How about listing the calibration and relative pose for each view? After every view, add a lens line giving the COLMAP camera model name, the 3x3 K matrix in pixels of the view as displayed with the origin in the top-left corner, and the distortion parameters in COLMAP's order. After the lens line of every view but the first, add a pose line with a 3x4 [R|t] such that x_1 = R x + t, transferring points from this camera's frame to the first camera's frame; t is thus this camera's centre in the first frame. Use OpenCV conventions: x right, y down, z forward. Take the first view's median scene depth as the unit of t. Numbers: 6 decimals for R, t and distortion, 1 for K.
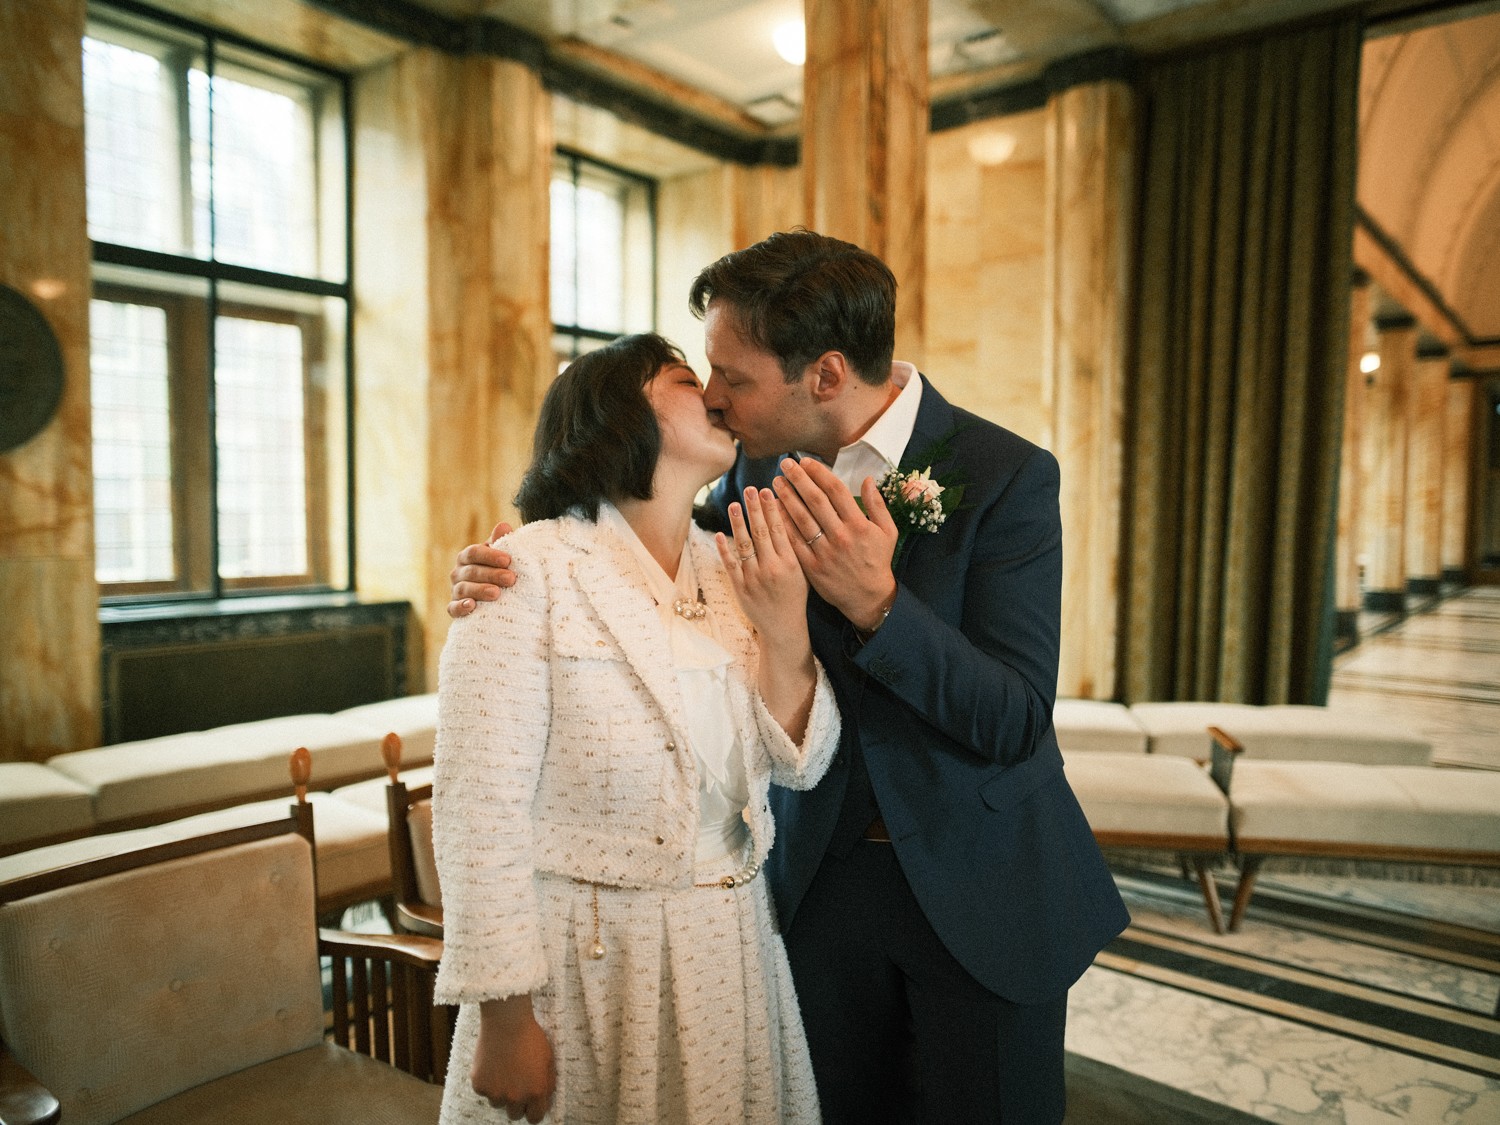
lens RADIAL K [[1076.7, 0, 740.6], [0, 1076.7, 563.8], [0, 0, 1]] dist [-0.020967, 0.011066]
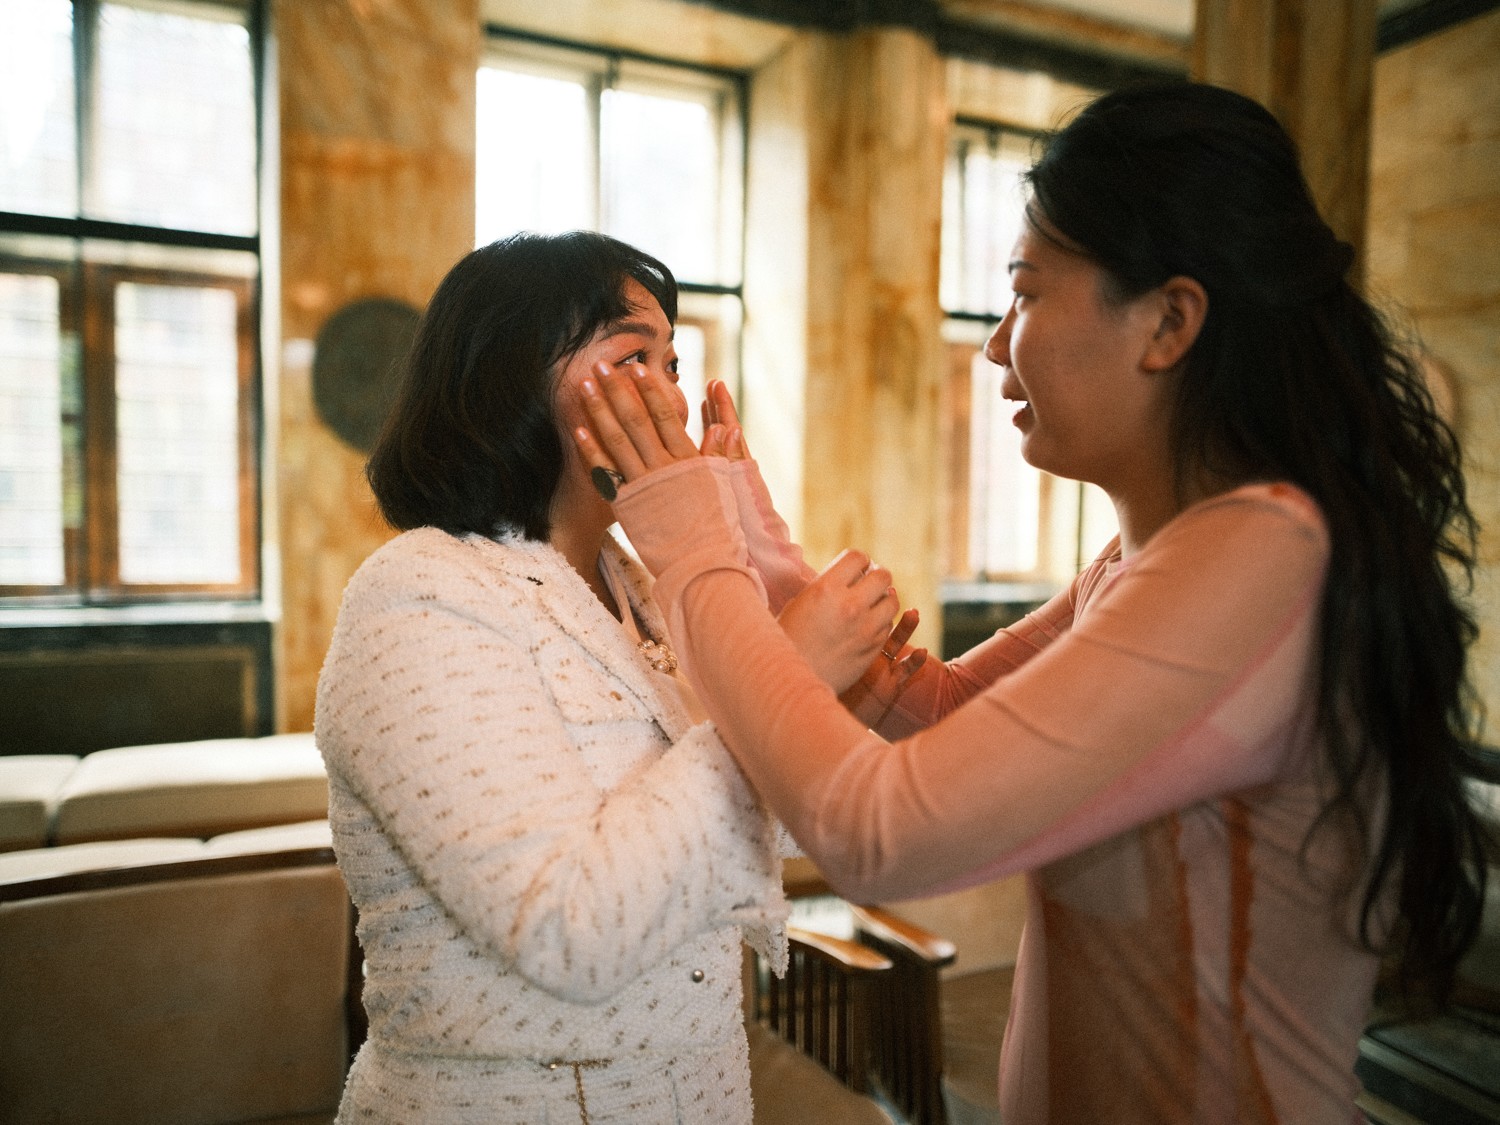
lens RADIAL K [[1078.0, 0, 750.8], [0, 1078.0, 566.0], [0, 0, 1]] dist [-0.049818, 0.002060]
pose [[0.894041, 0.033235, -0.446750, 0.099421], [-0.034105, 0.999400, 0.006096, -0.006200], [0.446685, 0.009787, 0.894638, 0.124343]]
